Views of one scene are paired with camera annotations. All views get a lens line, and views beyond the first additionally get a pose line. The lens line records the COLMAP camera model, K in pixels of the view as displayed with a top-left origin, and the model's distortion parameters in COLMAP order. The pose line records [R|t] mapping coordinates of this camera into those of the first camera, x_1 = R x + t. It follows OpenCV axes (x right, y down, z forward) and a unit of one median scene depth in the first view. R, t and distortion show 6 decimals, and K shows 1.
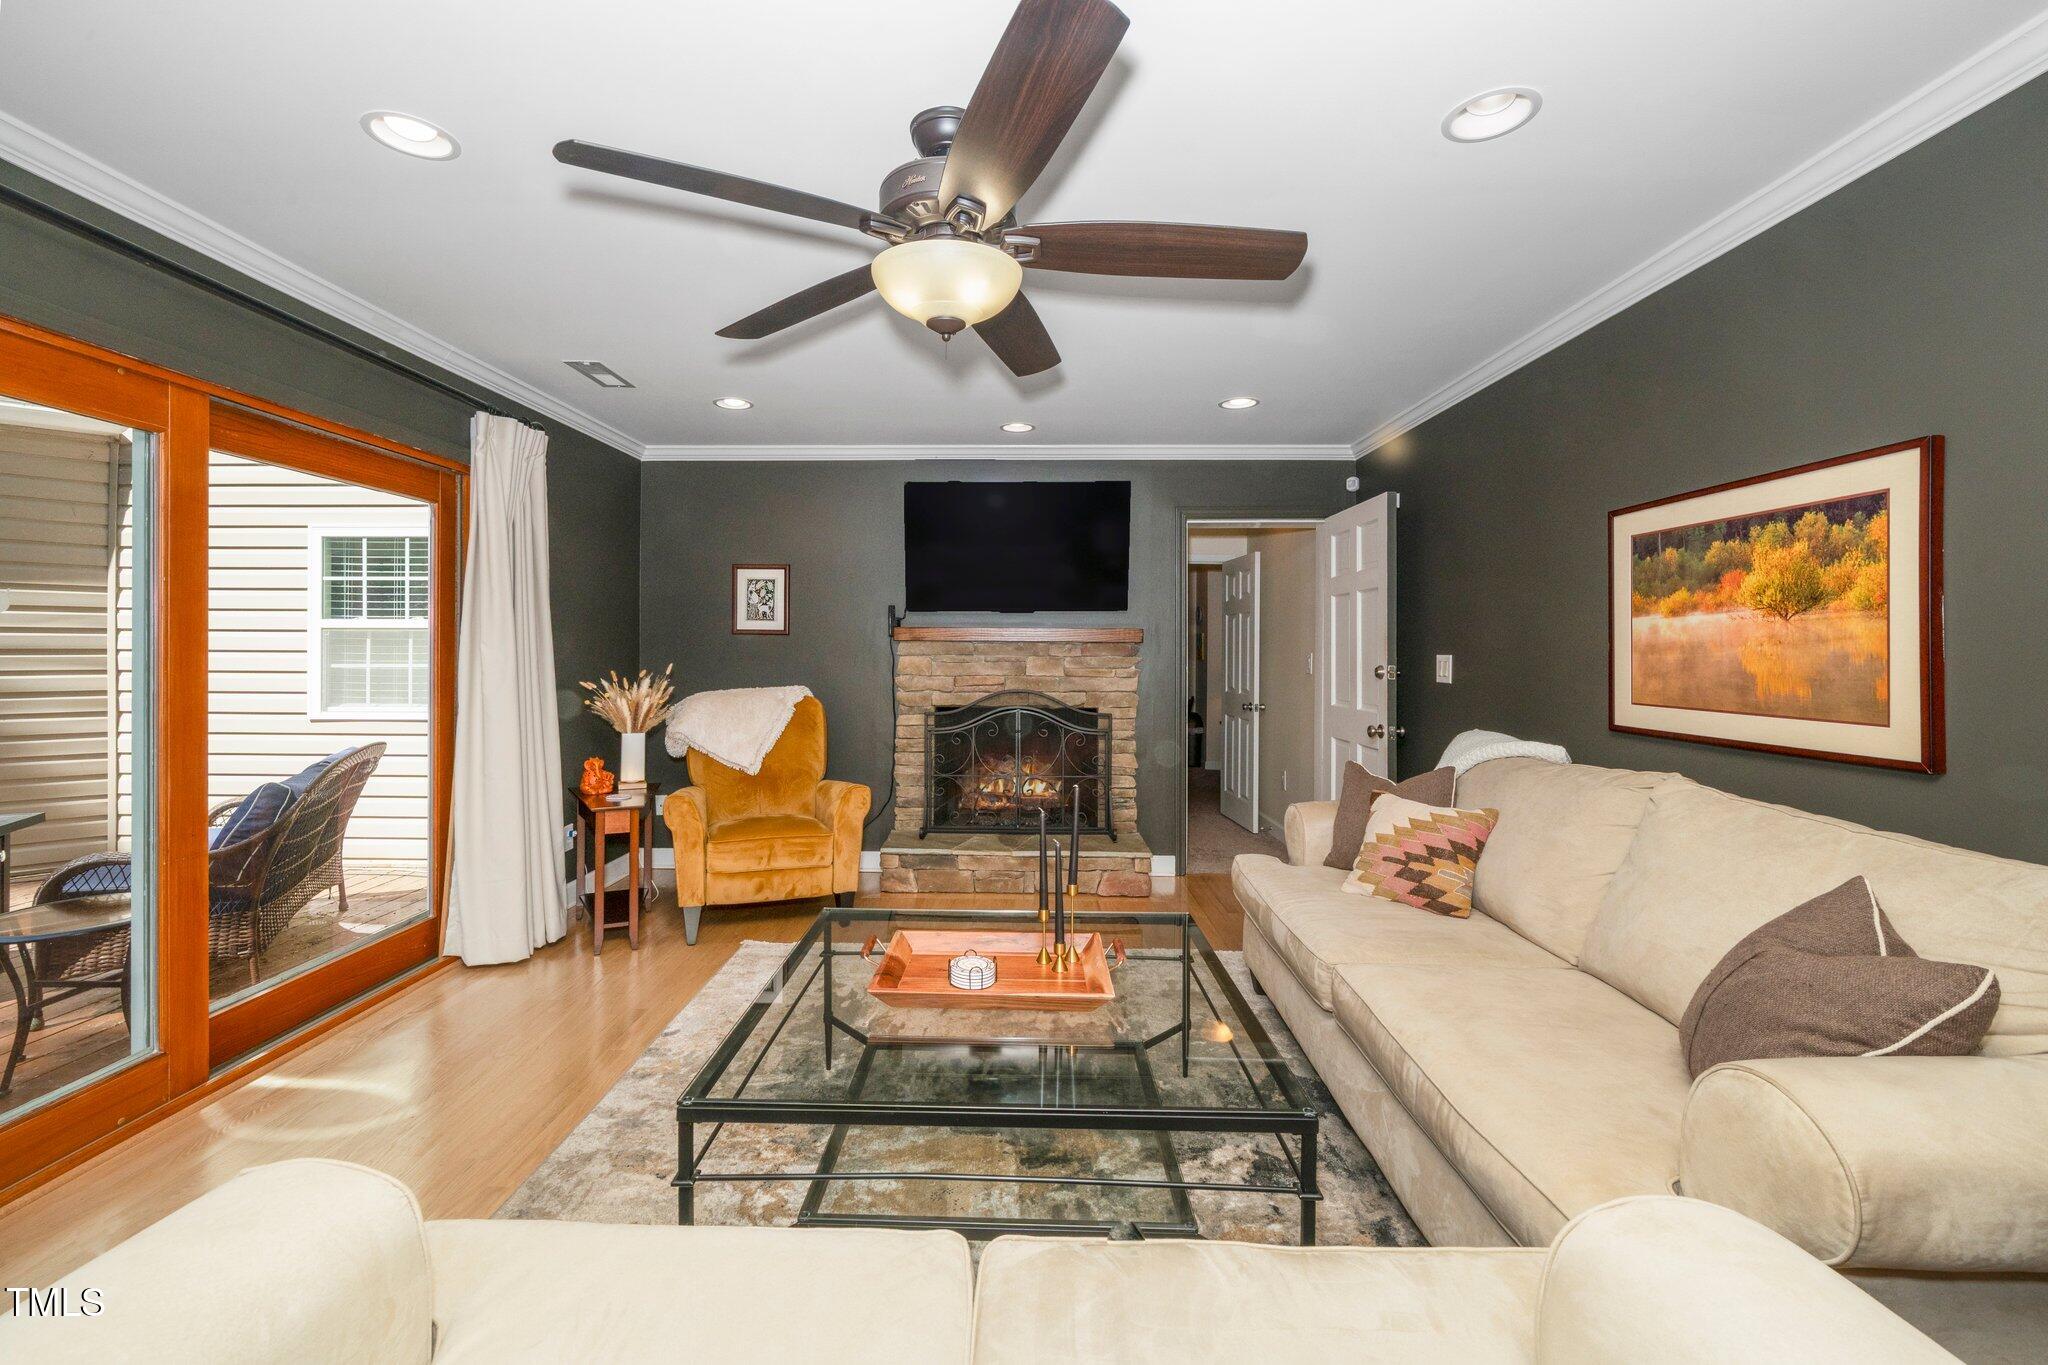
lens RADIAL K [[812.4, 0, 1003.2], [0, 812.4, 648.6], [0, 0, 1]] dist [-0.005666, -0.000508]
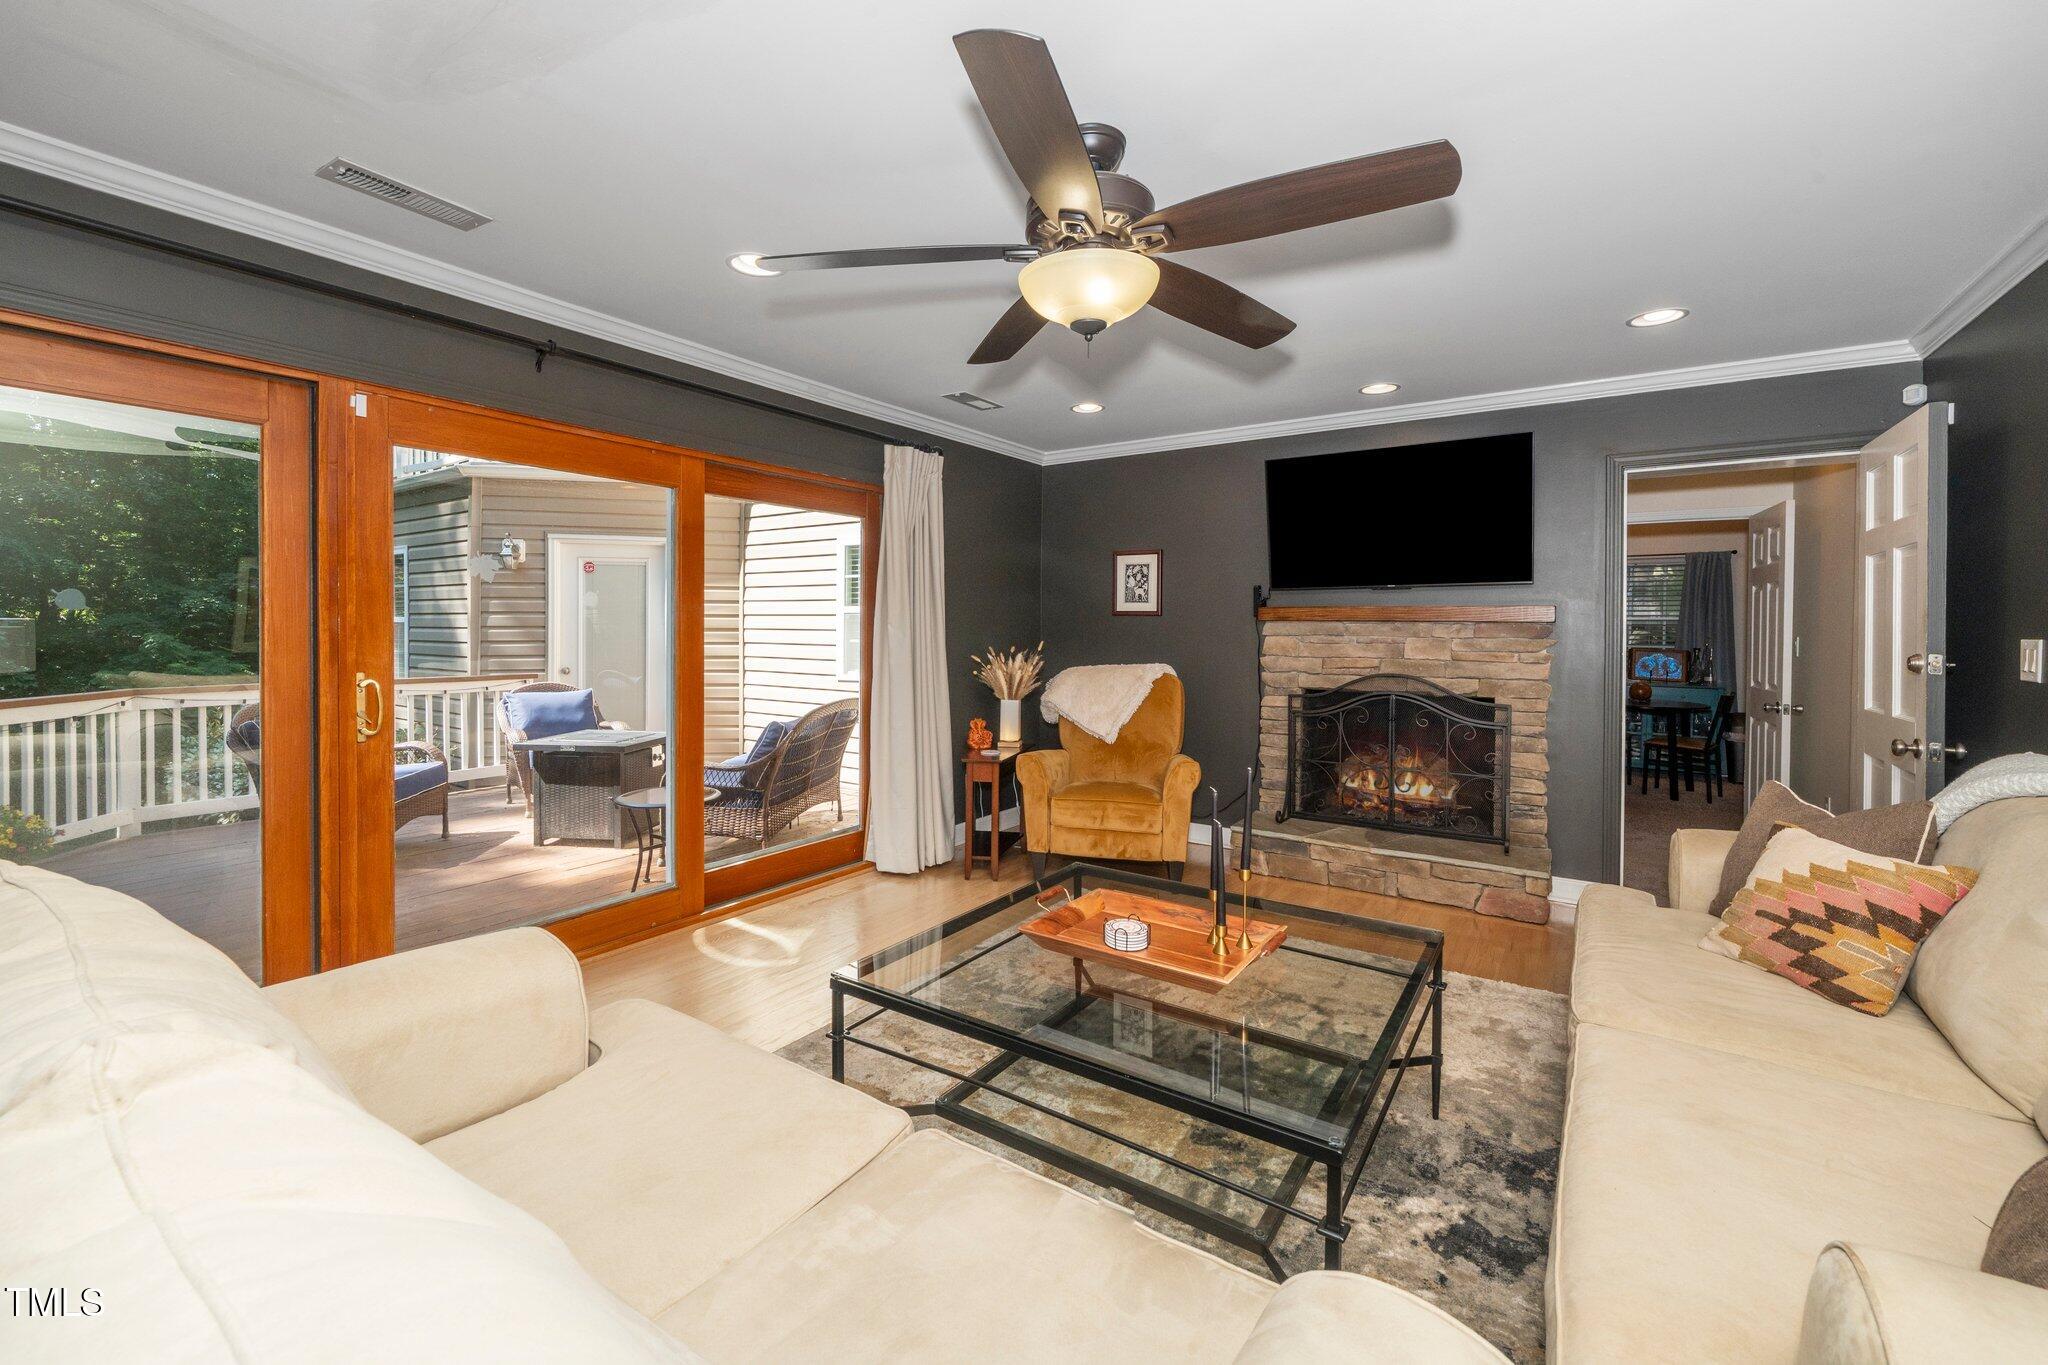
lens RADIAL K [[812.4, 0, 1059.0], [0, 812.4, 633.2], [0, 0, 1]] dist [-0.005666, -0.000508]
pose [[0.854418, 0.004409, -0.519568, 0.228866], [-0.002339, 0.999987, 0.004640, 0.001711], [0.519581, -0.002749, 0.854417, 0.030244]]
